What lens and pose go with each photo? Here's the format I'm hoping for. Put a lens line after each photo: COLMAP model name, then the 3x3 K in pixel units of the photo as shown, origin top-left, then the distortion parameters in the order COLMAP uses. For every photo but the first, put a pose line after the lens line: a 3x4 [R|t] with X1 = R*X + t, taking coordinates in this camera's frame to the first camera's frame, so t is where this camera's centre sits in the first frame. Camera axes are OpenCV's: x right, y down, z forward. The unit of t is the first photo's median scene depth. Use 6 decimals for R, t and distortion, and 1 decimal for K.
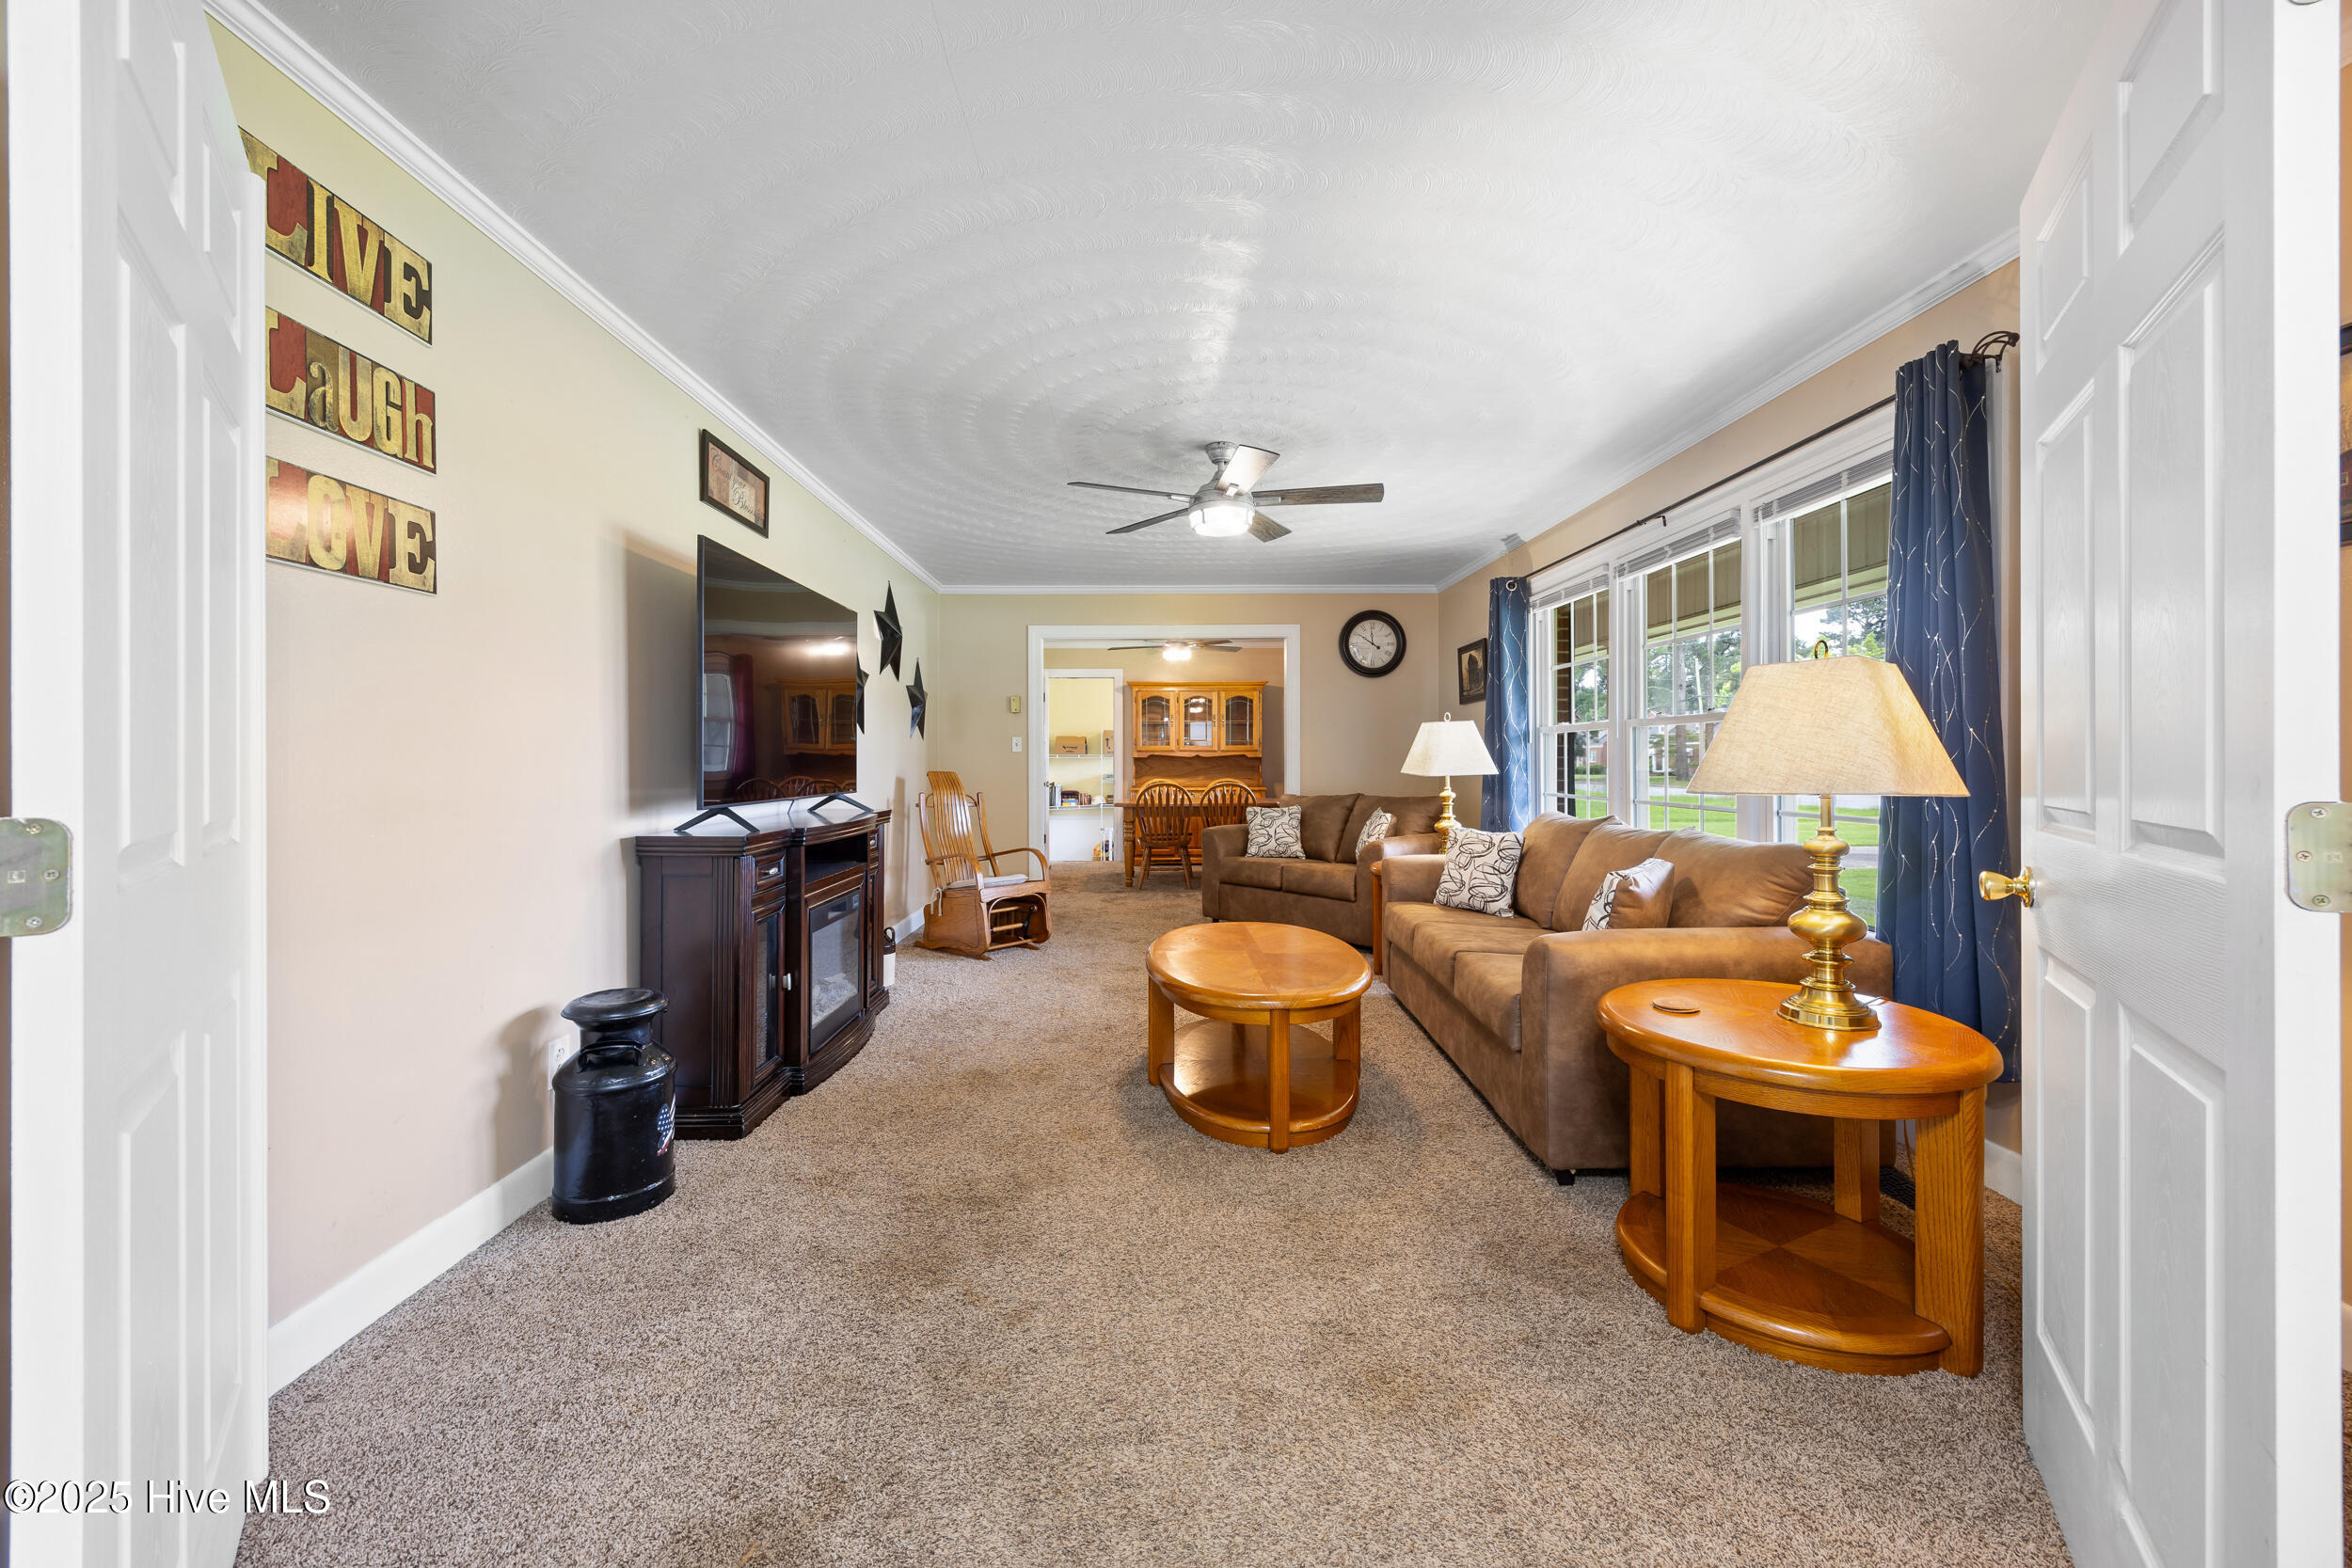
lens RADIAL K [[911.3, 0, 1179.2], [0, 911.3, 776.1], [0, 0, 1]] dist [0.000226, -0.000183]
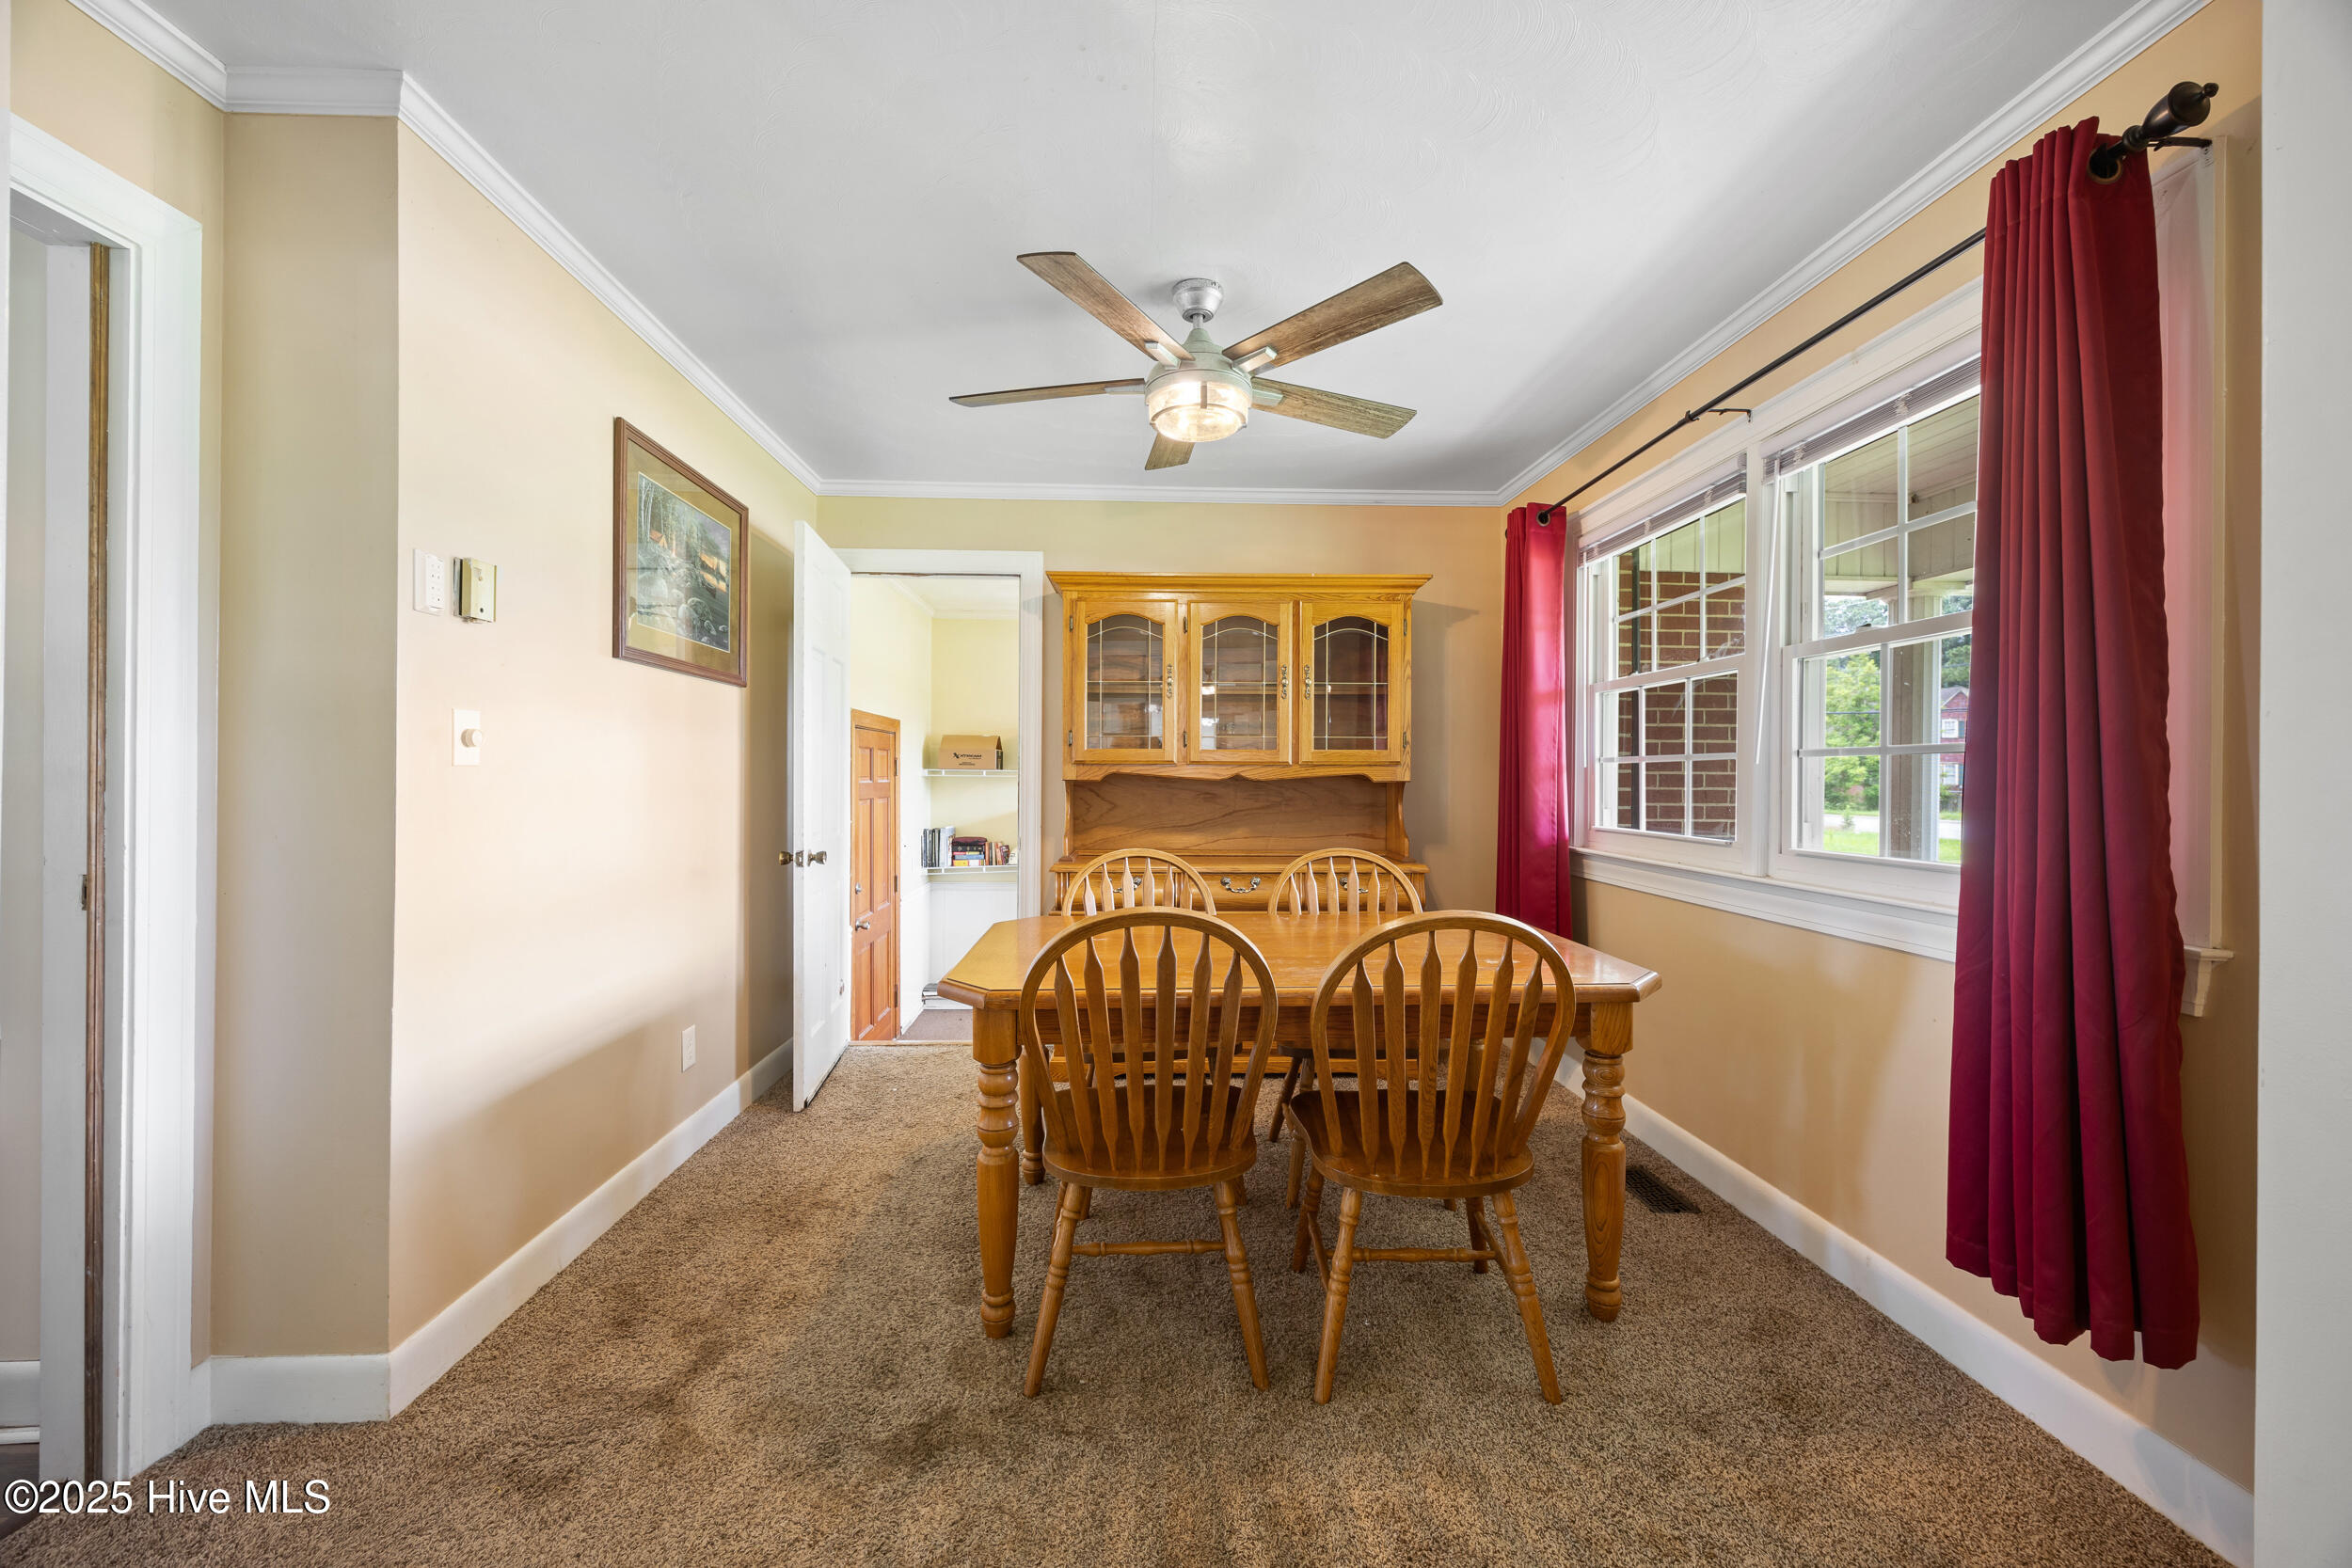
lens RADIAL K [[911.3, 0, 1179.2], [0, 911.3, 776.1], [0, 0, 1]] dist [0.000226, -0.000183]
pose [[0.999751, 0.008020, 0.020844, -0.034411], [-0.007670, 0.999829, -0.016826, -0.048761], [-0.020976, 0.016662, 0.999641, 1.909425]]
